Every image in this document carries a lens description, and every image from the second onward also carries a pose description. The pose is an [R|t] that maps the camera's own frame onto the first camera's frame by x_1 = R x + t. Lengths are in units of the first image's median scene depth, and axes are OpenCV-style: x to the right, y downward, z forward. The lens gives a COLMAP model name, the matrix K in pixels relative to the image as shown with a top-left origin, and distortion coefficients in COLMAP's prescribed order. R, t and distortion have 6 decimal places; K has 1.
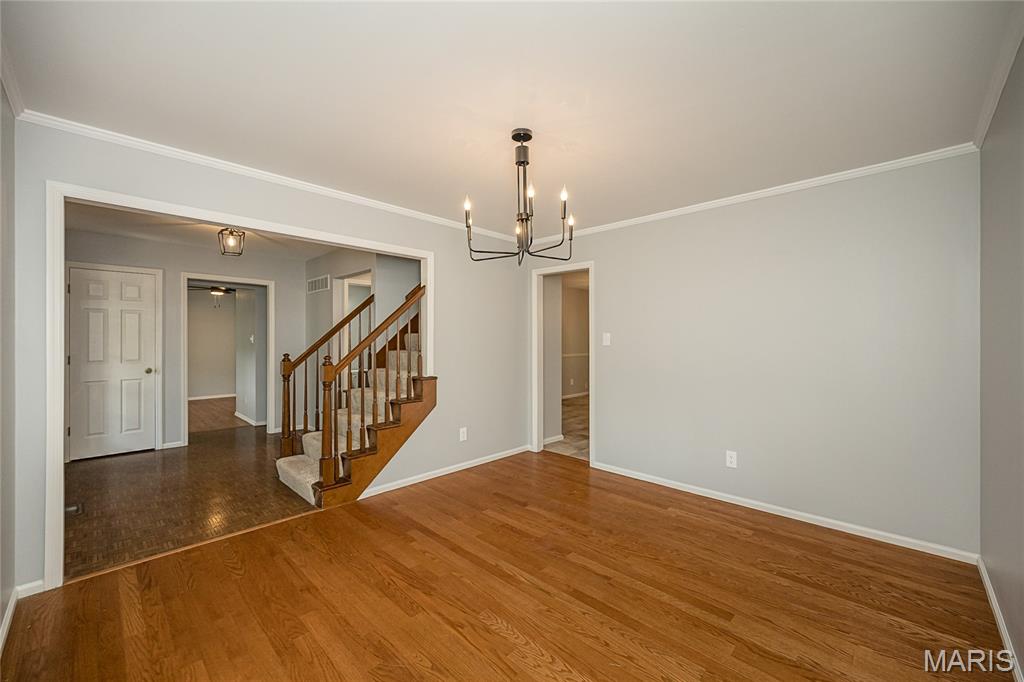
lens RADIAL K [[400.2, 0, 509.8], [0, 400.2, 337.9], [0, 0, 1]] dist [0.001554, -0.000220]
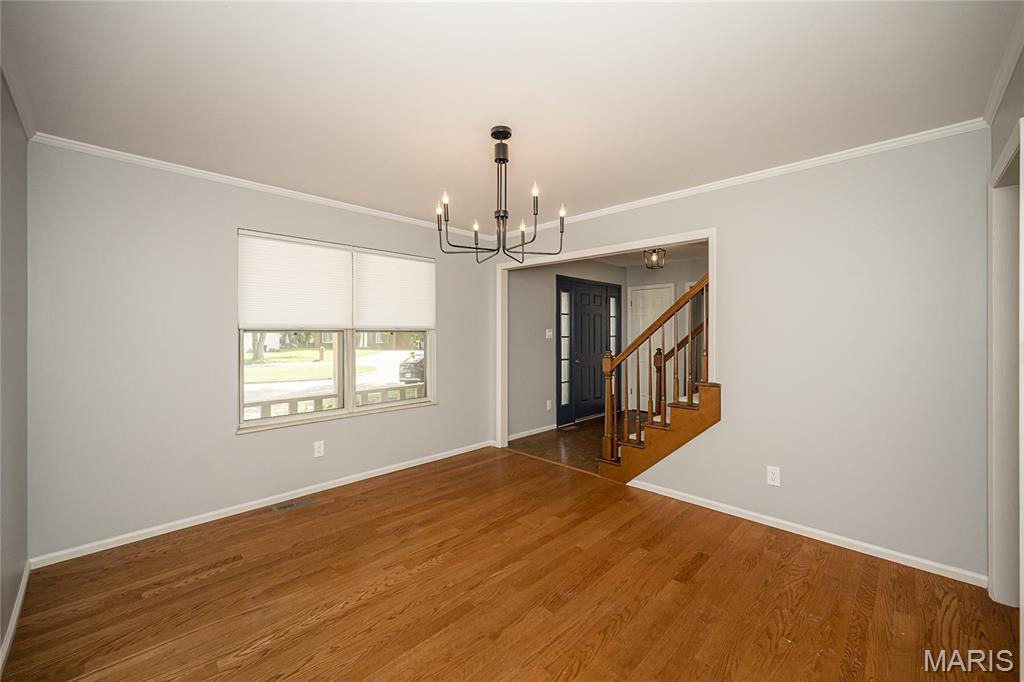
lens RADIAL K [[400.2, 0, 519.1], [0, 400.2, 335.9], [0, 0, 1]] dist [0.001554, -0.000220]
pose [[0.021145, 0.004096, -0.999768, 0.546927], [0.002530, 0.999988, 0.004150, -0.001757], [0.999773, -0.002617, 0.021134, 0.544240]]
